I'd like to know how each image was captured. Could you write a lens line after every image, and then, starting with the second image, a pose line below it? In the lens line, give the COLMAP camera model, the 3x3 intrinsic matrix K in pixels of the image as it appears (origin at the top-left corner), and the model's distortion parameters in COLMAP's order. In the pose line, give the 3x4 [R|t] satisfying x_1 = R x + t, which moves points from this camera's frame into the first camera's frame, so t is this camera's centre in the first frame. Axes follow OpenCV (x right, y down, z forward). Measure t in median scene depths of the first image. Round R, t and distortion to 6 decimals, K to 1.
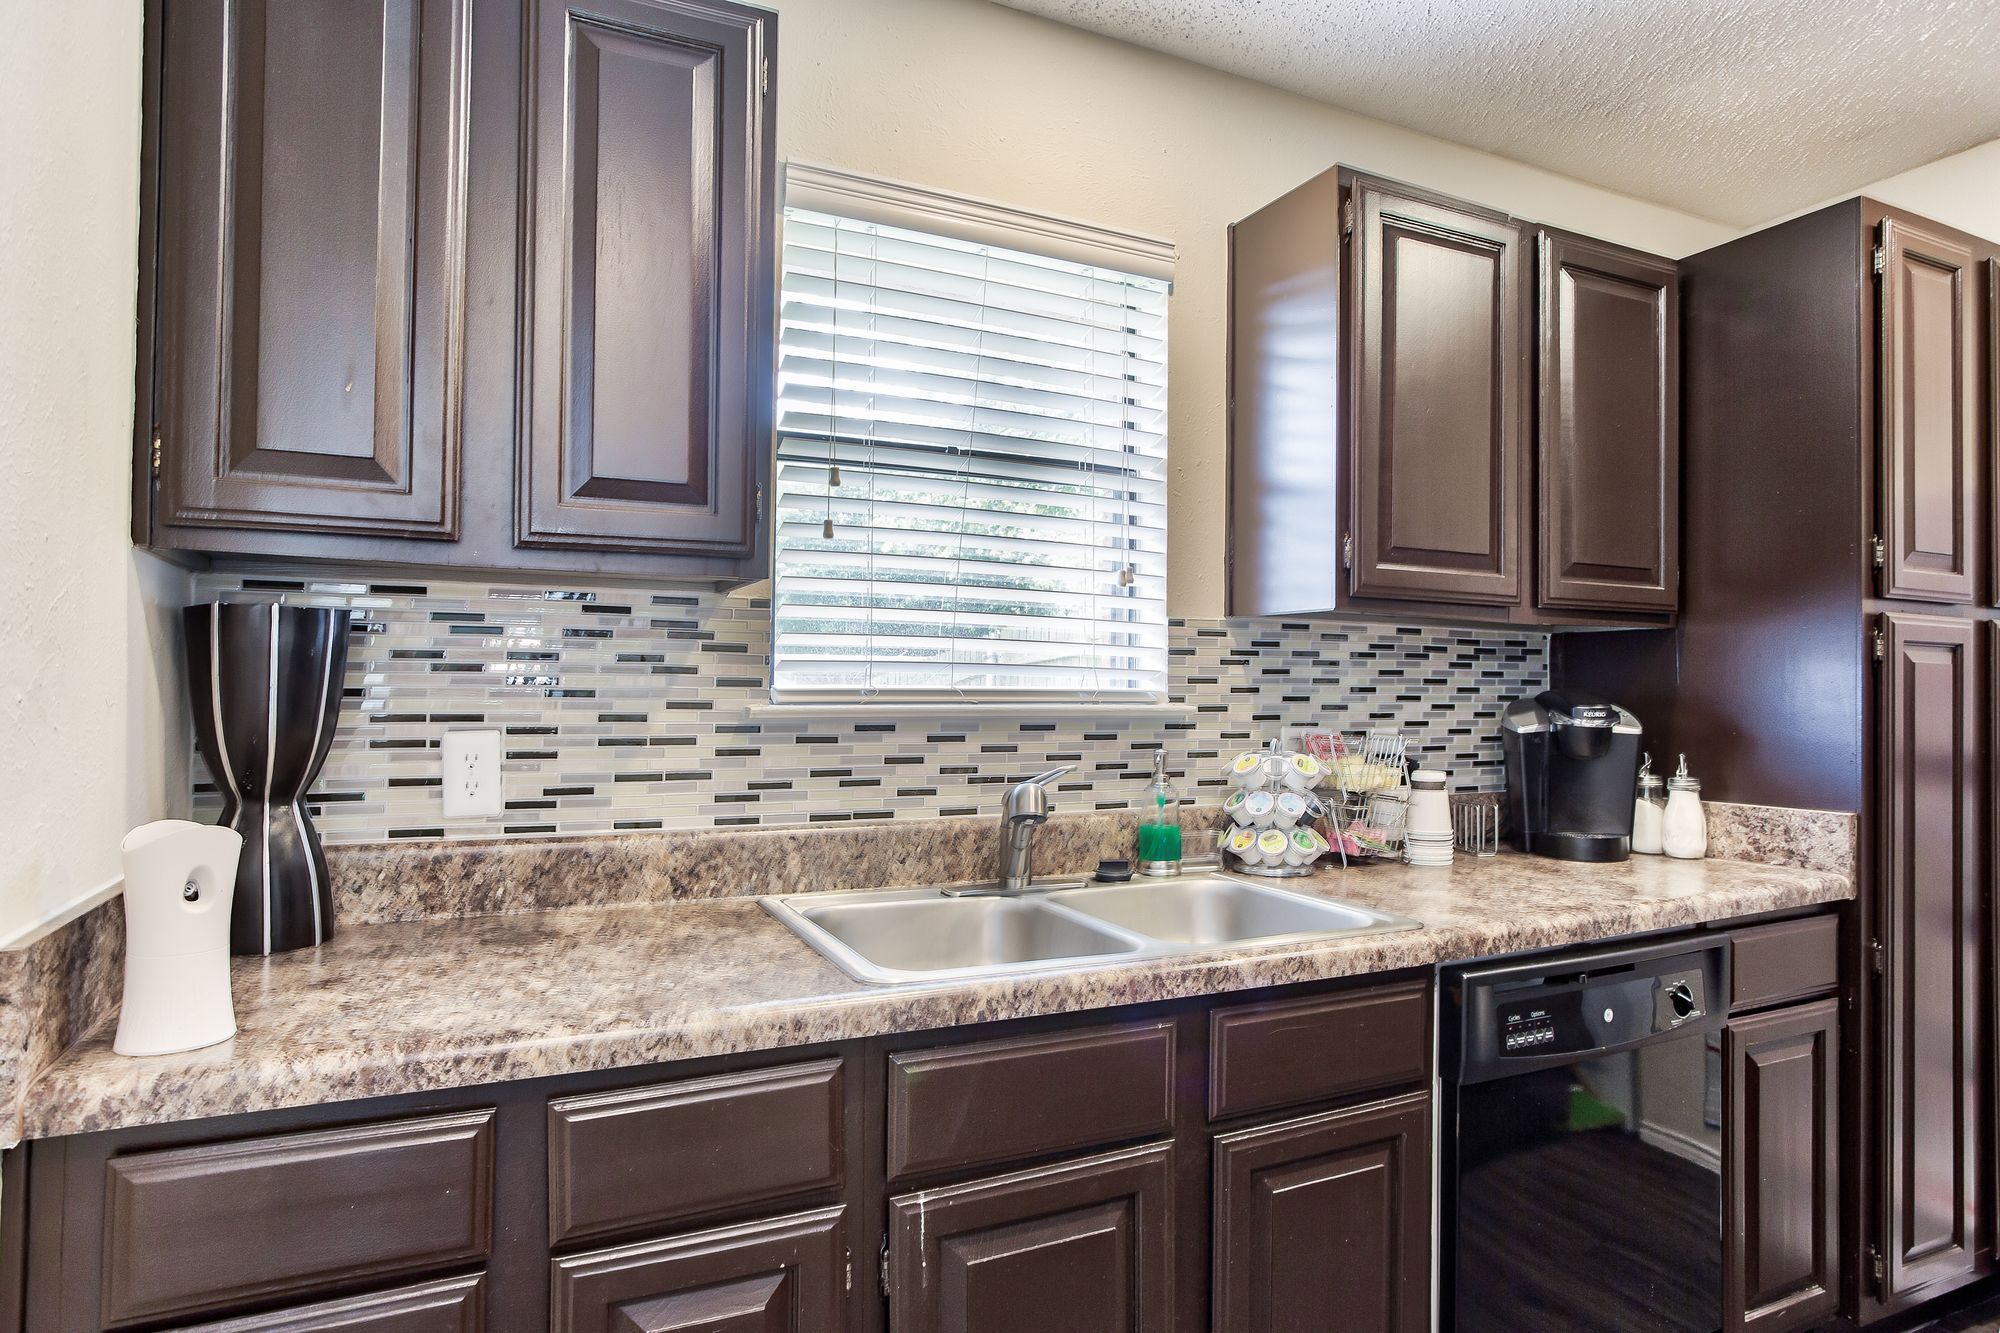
lens RADIAL K [[1138.4, 0, 998.6], [0, 1138.4, 675.3], [0, 0, 1]] dist [-0.001523, -0.000067]
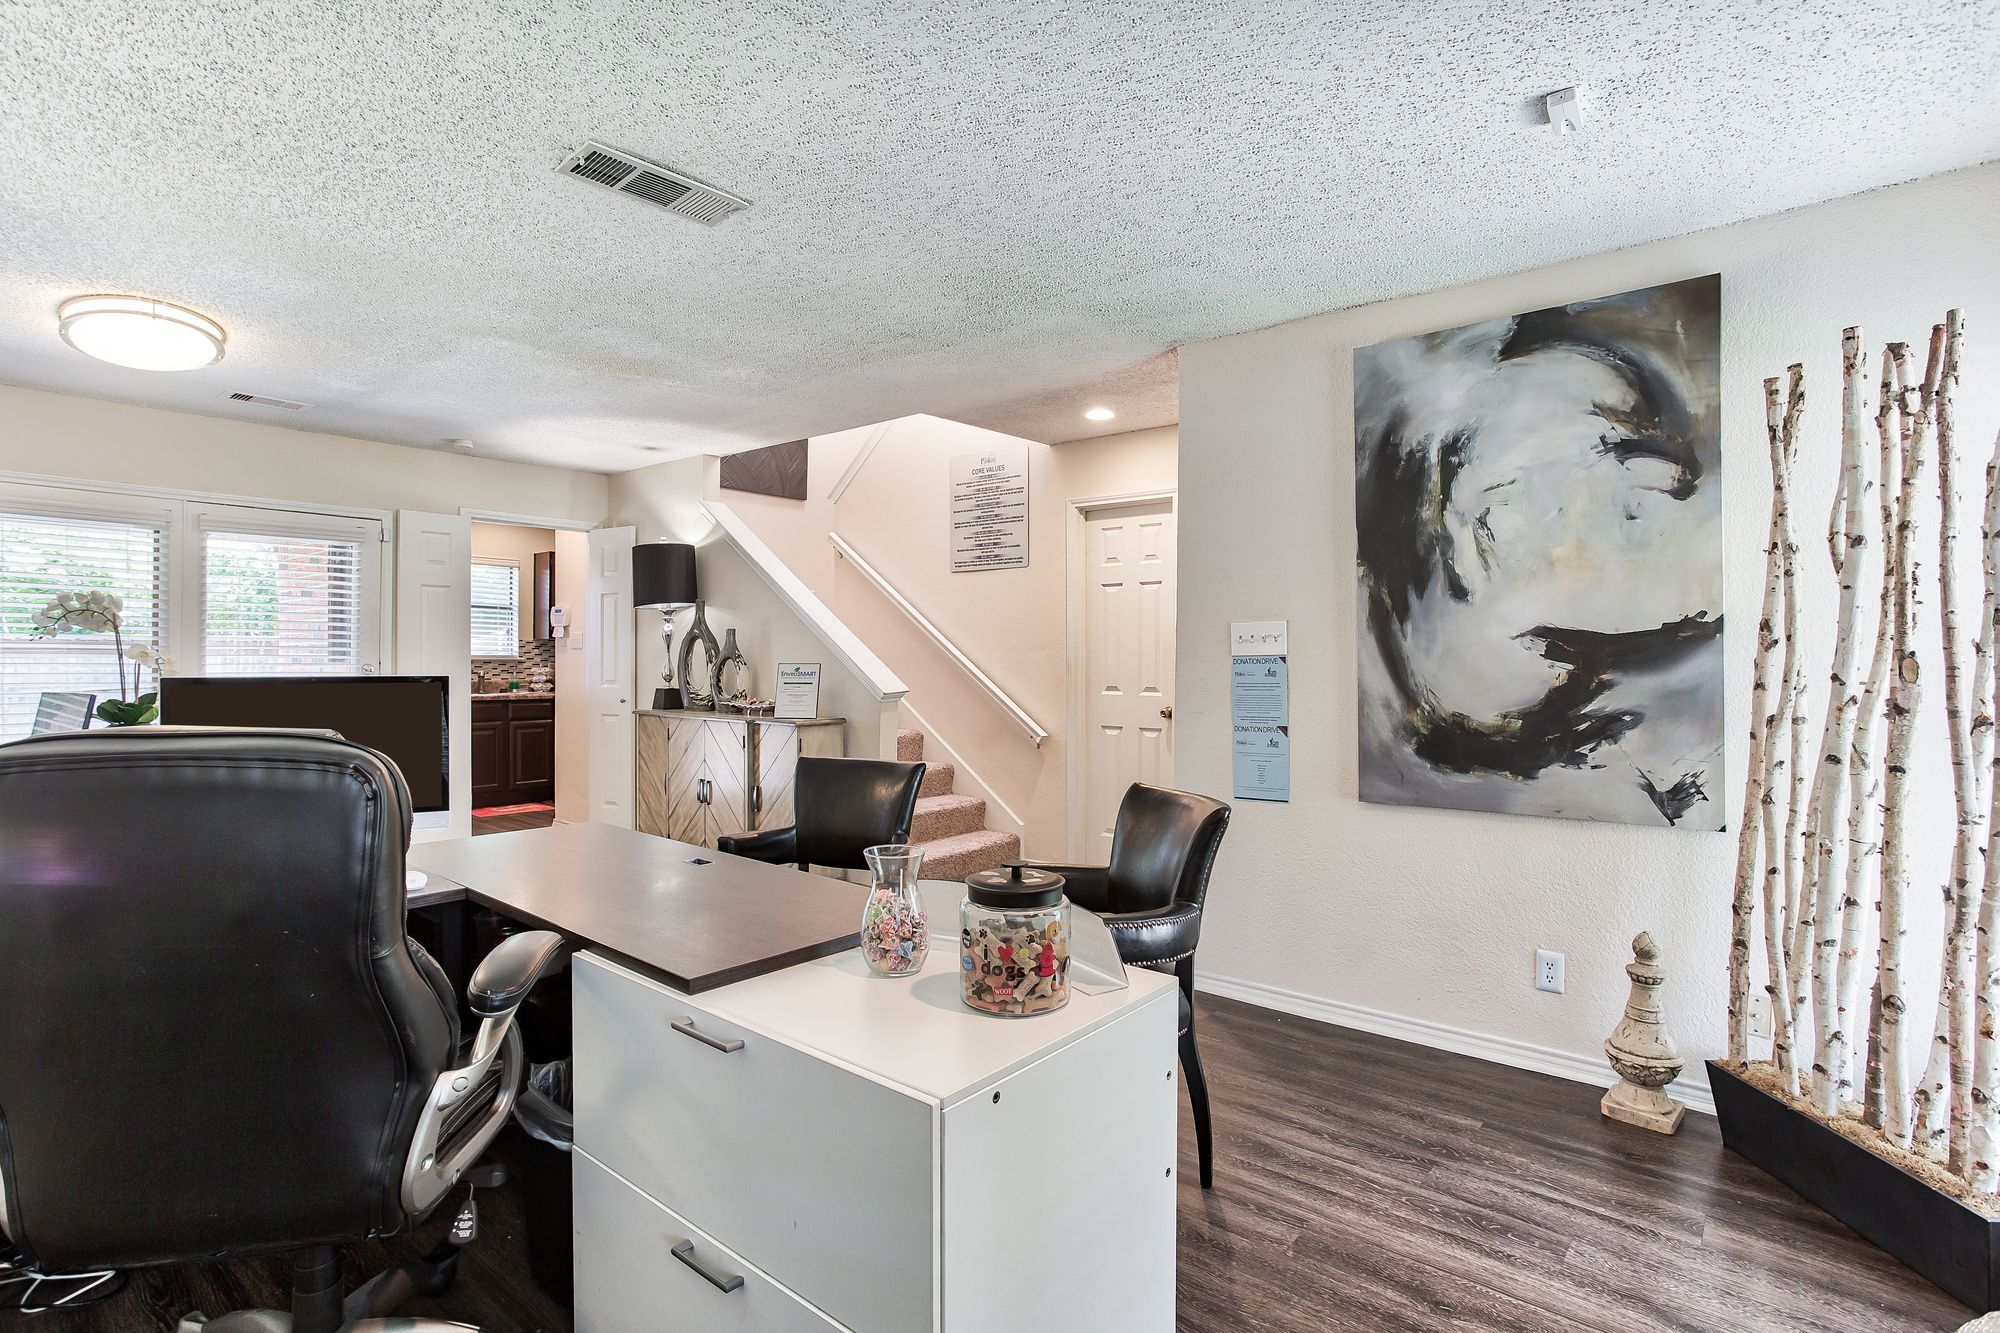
lens RADIAL K [[968.7, 0, 1001.0], [0, 968.7, 654.7], [0, 0, 1]] dist [-0.031022, 0.021009]
pose [[0.904479, -0.001042, 0.426517, 0.289908], [-0.004972, 0.999903, 0.012987, -0.057004], [-0.426489, -0.013867, 0.904386, -3.975103]]
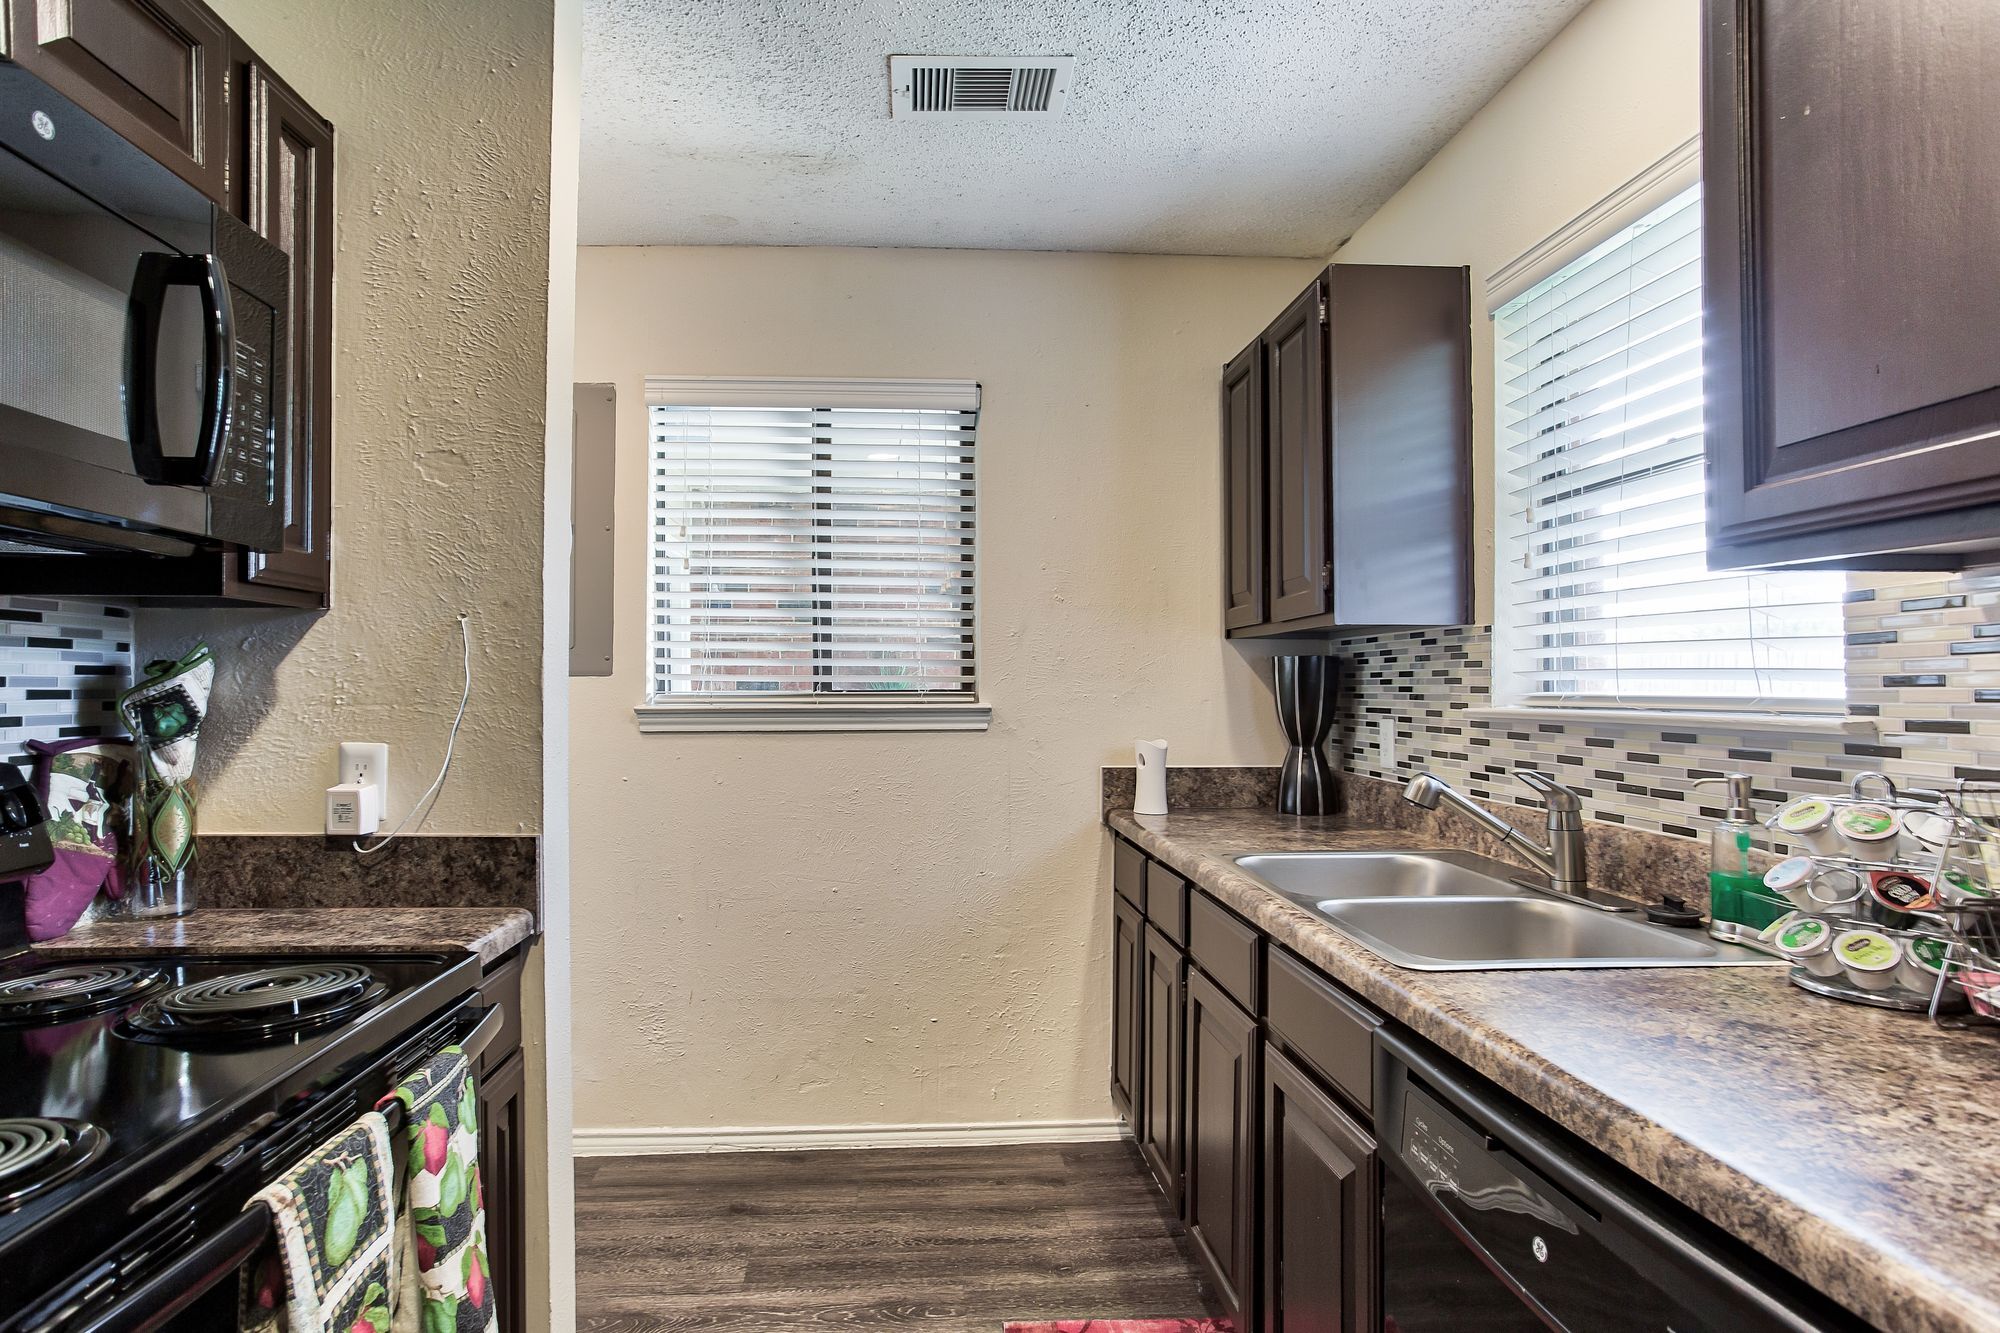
lens RADIAL K [[968.7, 0, 1000.5], [0, 968.7, 680.1], [0, 0, 1]] dist [-0.031022, 0.021009]
pose [[-0.321172, -0.013653, -0.946922, 0.976226], [0.012106, 0.999755, -0.018521, 0.009121], [0.946943, -0.017411, -0.320929, 0.798340]]
